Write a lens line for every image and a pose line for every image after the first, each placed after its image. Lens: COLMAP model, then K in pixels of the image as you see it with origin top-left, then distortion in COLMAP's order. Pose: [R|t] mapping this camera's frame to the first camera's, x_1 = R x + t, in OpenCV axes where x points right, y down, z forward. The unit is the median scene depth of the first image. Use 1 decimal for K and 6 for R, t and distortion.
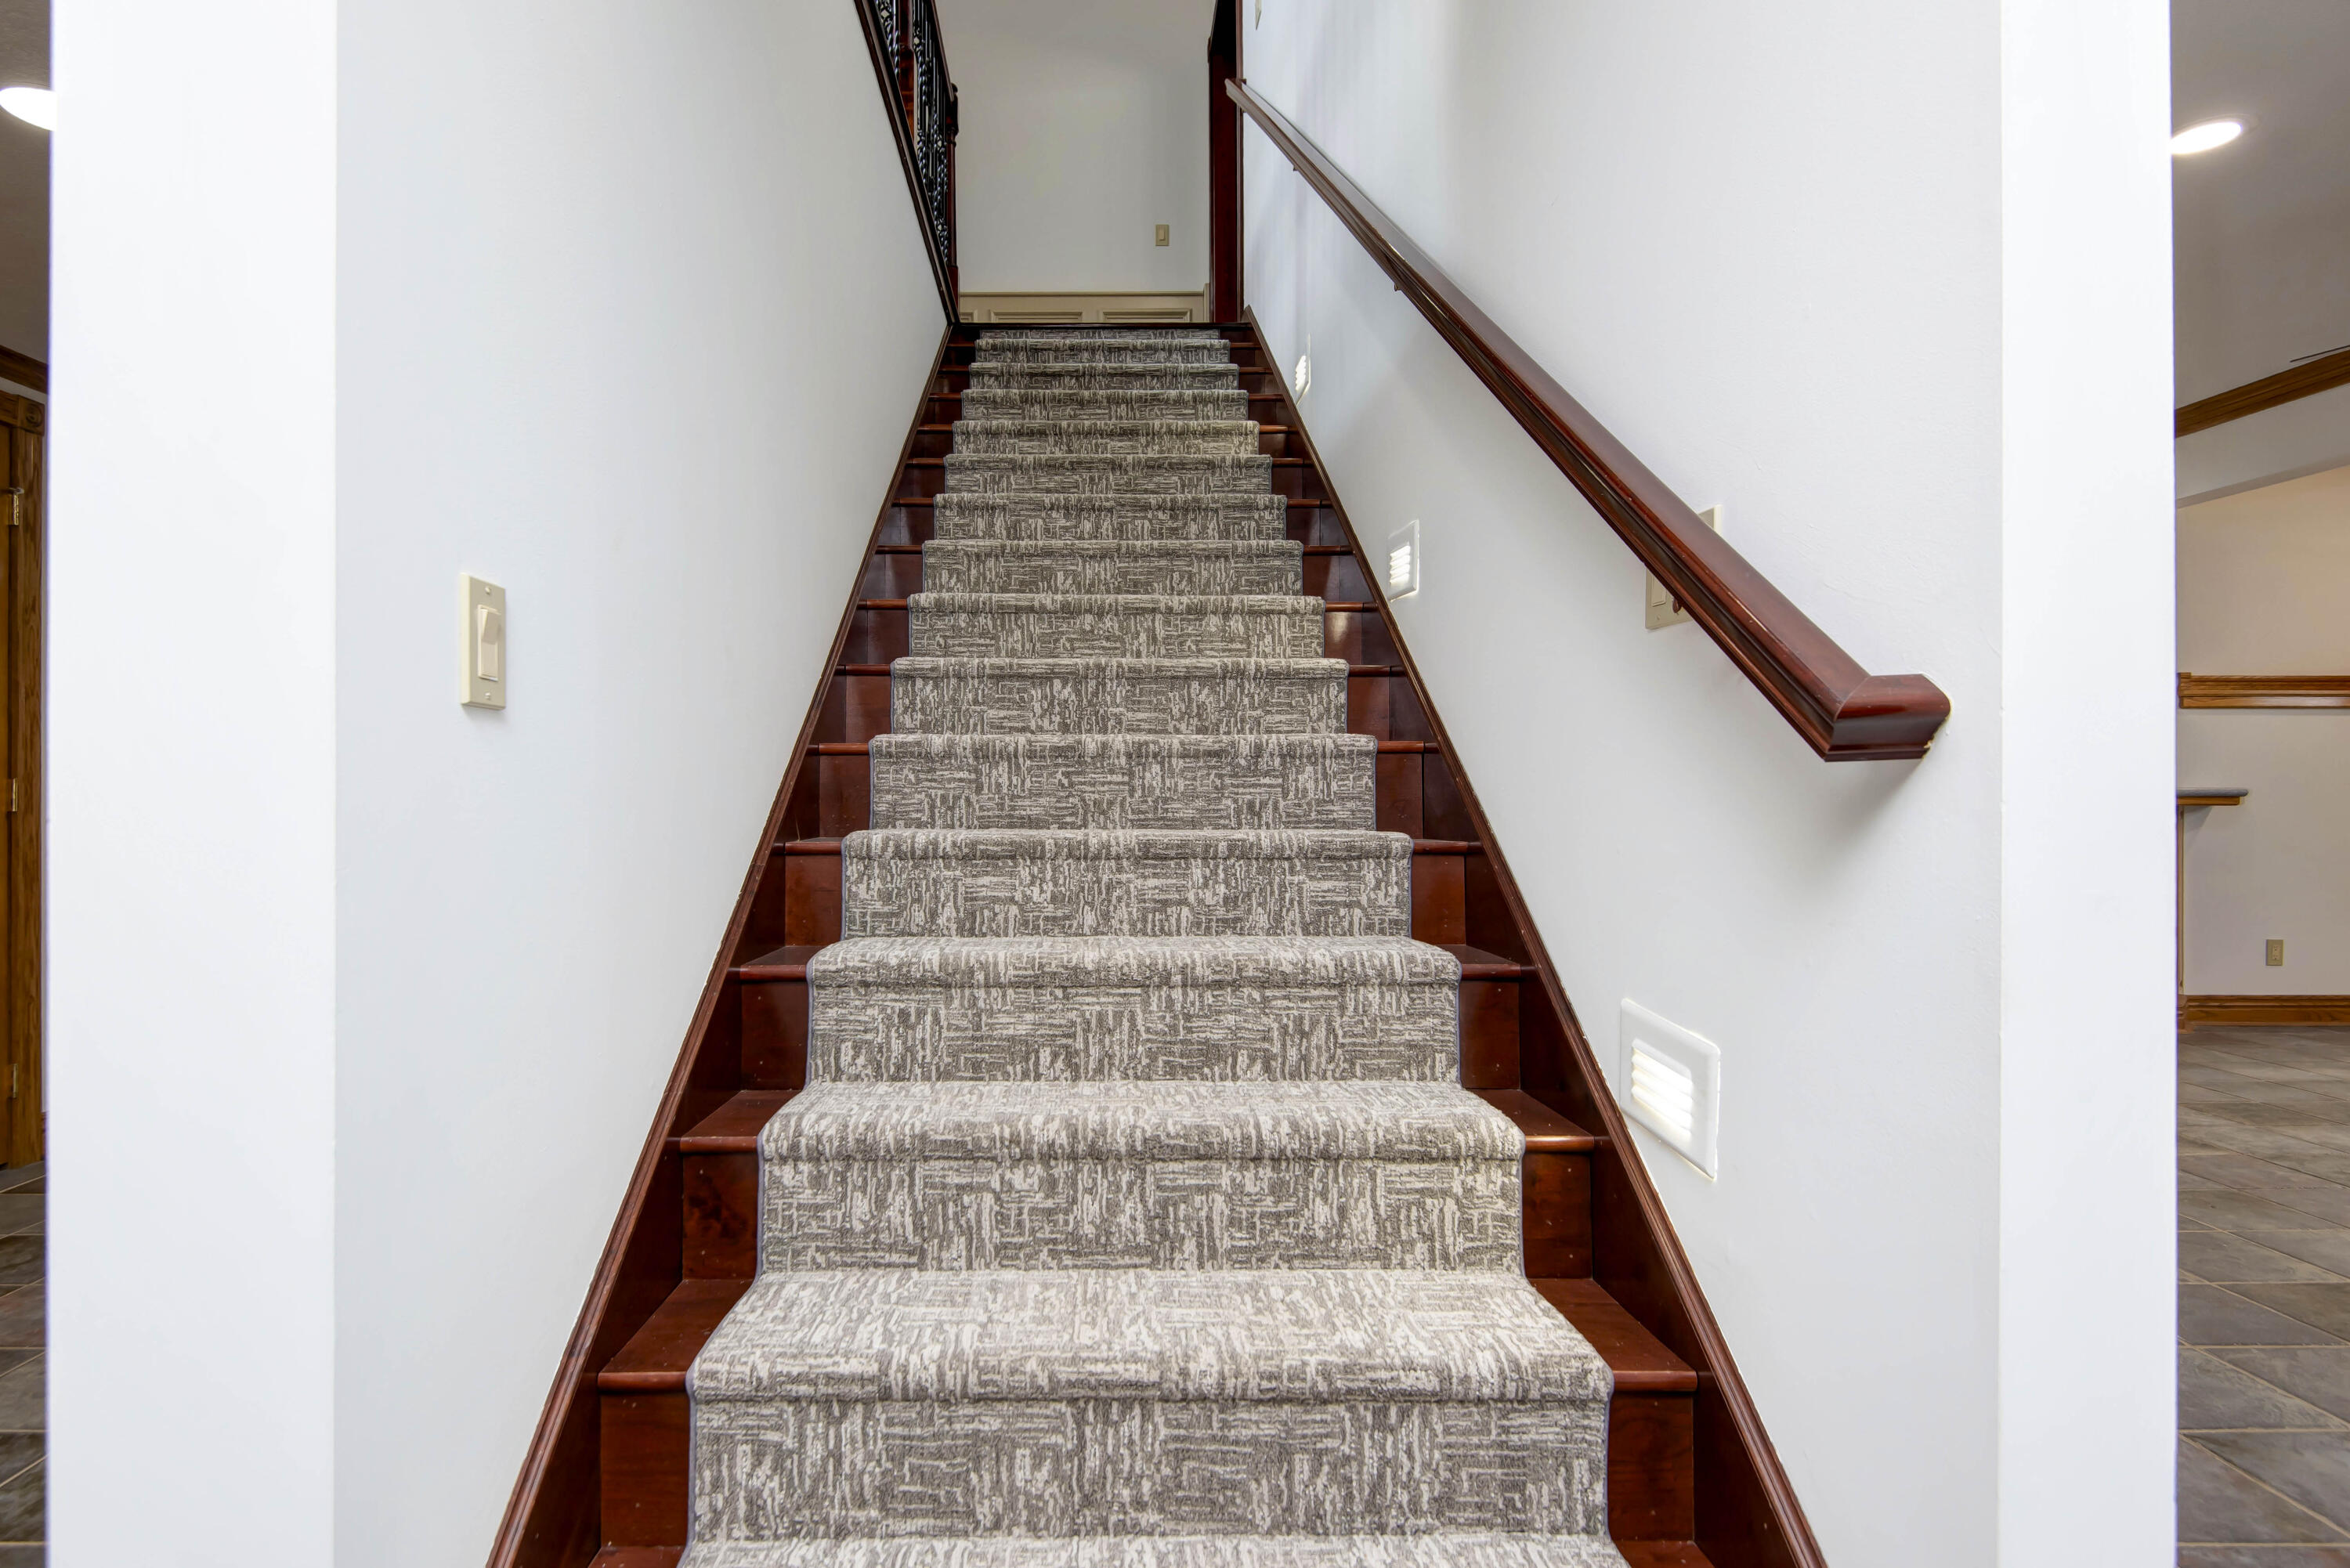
lens RADIAL K [[1250.6, 0, 1168.4], [0, 1250.6, 782.3], [0, 0, 1]] dist [0.024866, -0.005071]
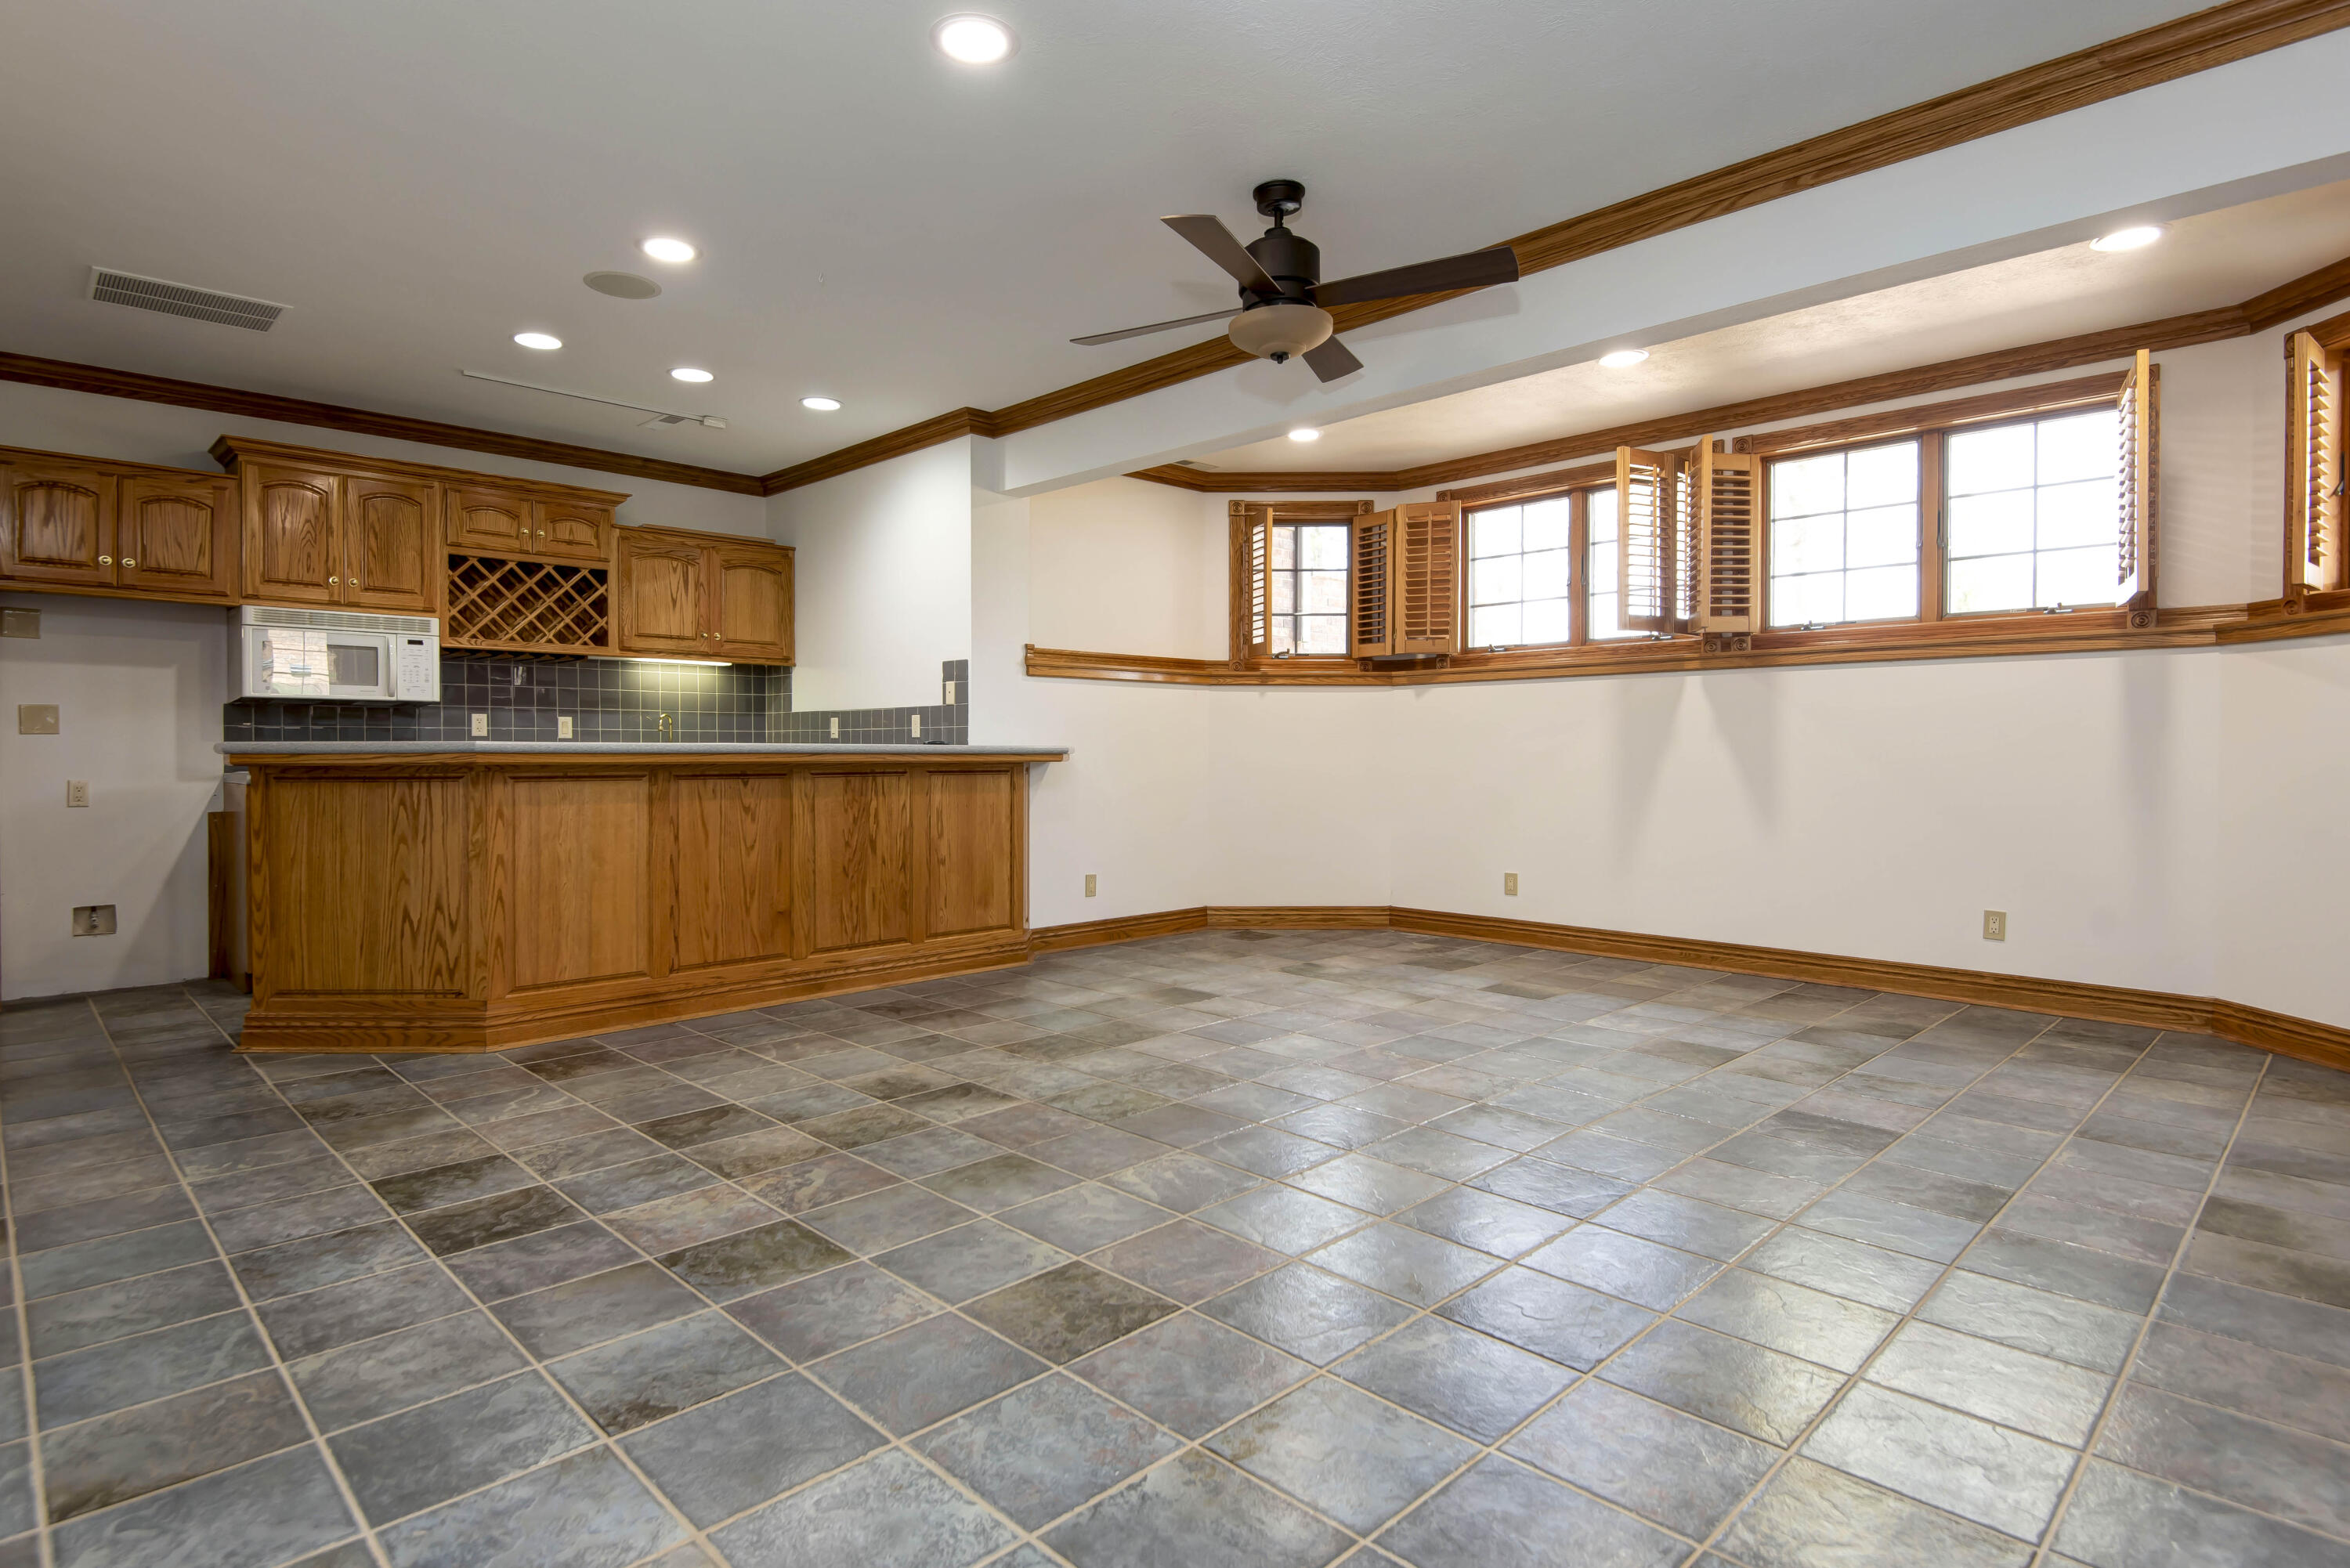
lens RADIAL K [[1250.6, 0, 1160.3], [0, 1250.6, 771.7], [0, 0, 1]] dist [0.024866, -0.005071]
pose [[0.733634, -0.012500, 0.679430, 0.191601], [-0.002550, 0.999773, 0.021147, 0.004645], [-0.679540, -0.017247, 0.733435, 0.154945]]
